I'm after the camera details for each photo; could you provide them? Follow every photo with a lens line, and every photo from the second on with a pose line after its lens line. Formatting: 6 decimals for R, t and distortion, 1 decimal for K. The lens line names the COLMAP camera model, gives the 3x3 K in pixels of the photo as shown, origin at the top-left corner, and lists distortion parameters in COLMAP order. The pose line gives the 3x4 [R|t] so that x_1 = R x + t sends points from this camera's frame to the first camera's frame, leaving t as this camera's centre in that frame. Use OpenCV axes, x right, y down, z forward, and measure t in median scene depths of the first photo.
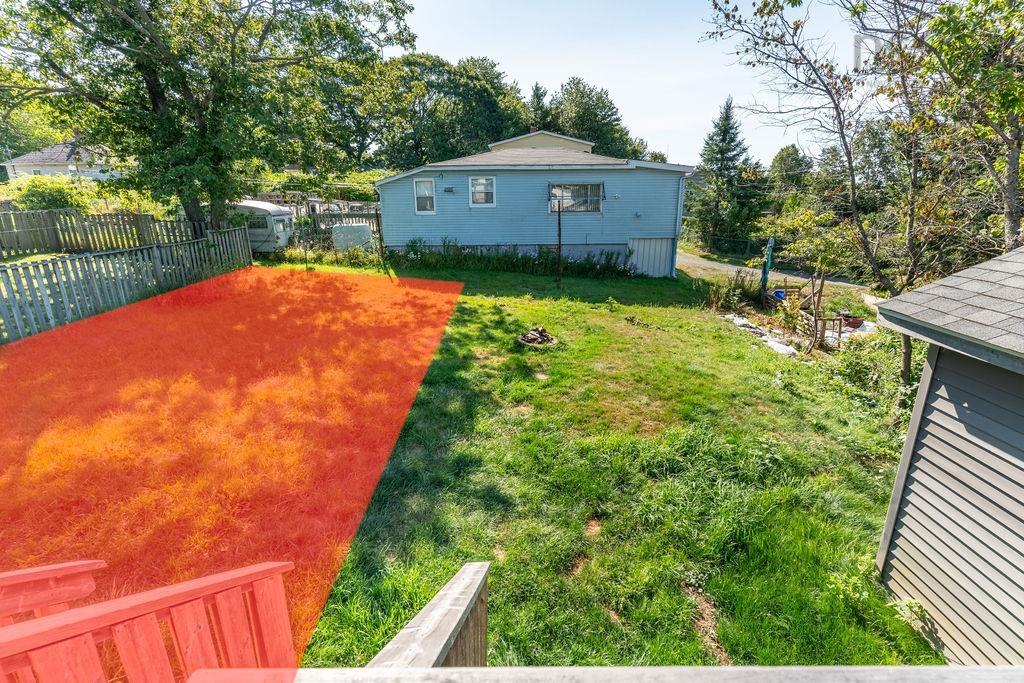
lens RADIAL K [[490.1, 0, 514.5], [0, 490.1, 339.9], [0, 0, 1]] dist [0.002476, -0.000119]
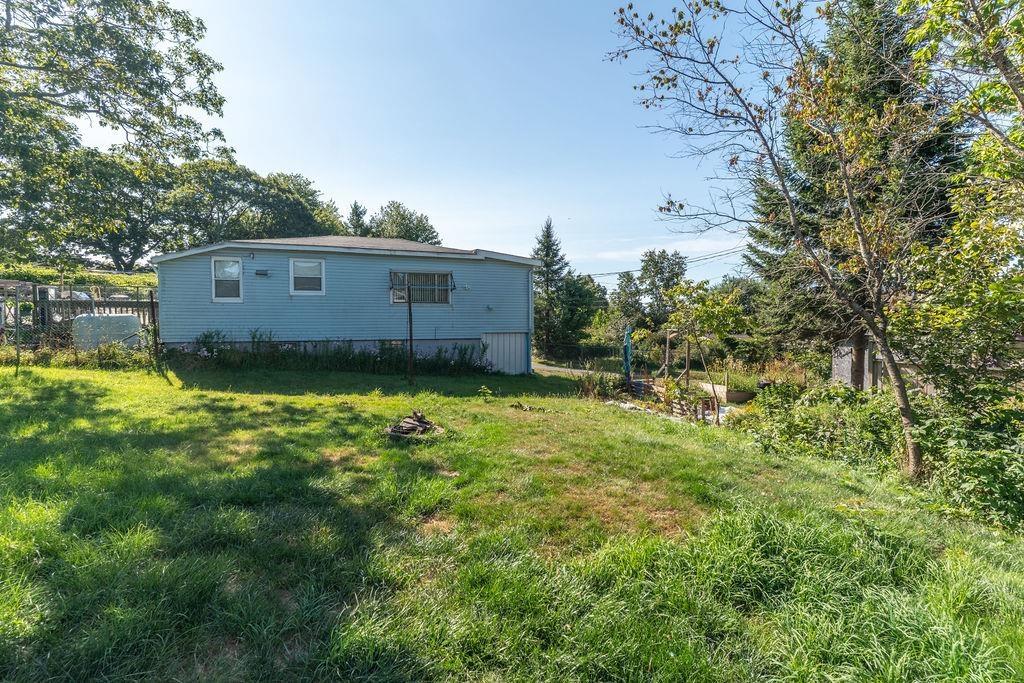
lens RADIAL K [[490.1, 0, 508.0], [0, 490.1, 341.7], [0, 0, 1]] dist [0.002476, -0.000119]
pose [[0.934694, -0.004049, 0.355431, -0.044608], [0.096701, 0.965117, -0.243306, 0.034853], [-0.342048, 0.261787, 0.902480, 0.174288]]
